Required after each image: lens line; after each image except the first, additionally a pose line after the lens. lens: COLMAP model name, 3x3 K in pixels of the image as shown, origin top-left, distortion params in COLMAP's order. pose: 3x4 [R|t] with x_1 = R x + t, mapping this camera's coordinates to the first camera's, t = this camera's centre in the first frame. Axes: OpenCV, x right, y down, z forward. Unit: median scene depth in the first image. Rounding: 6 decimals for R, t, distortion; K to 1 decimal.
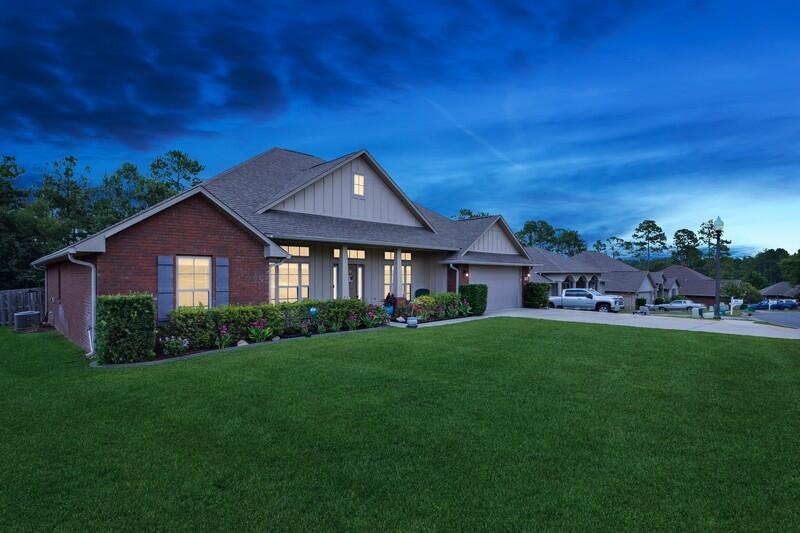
lens RADIAL K [[413.8, 0, 400.0], [0, 413.8, 266.5], [0, 0, 1]] dist [-0.004027, -0.000495]
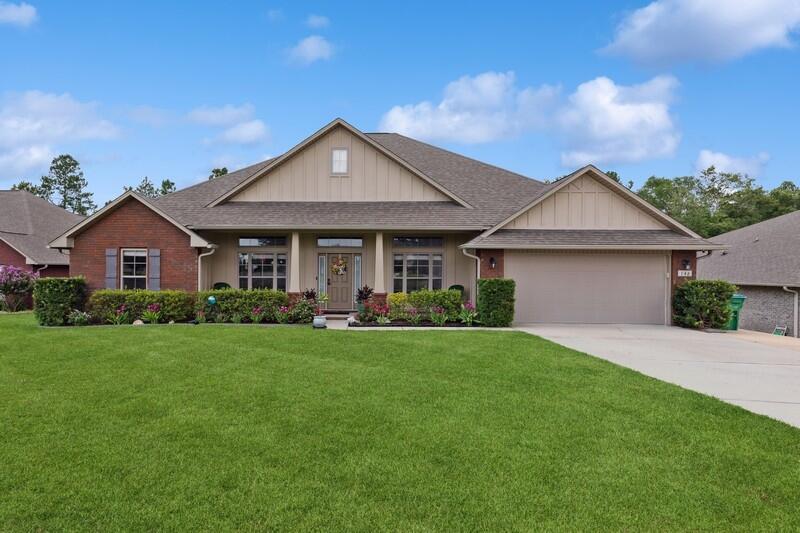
lens RADIAL K [[450.3, 0, 400.0], [0, 450.3, 266.5], [0, 0, 1]] dist [0.005095, 0.000517]
pose [[0.673499, 0.003632, -0.739179, 0.687754], [0.010184, 0.999847, 0.014192, 0.012136], [0.739118, -0.017086, 0.673359, 0.457048]]
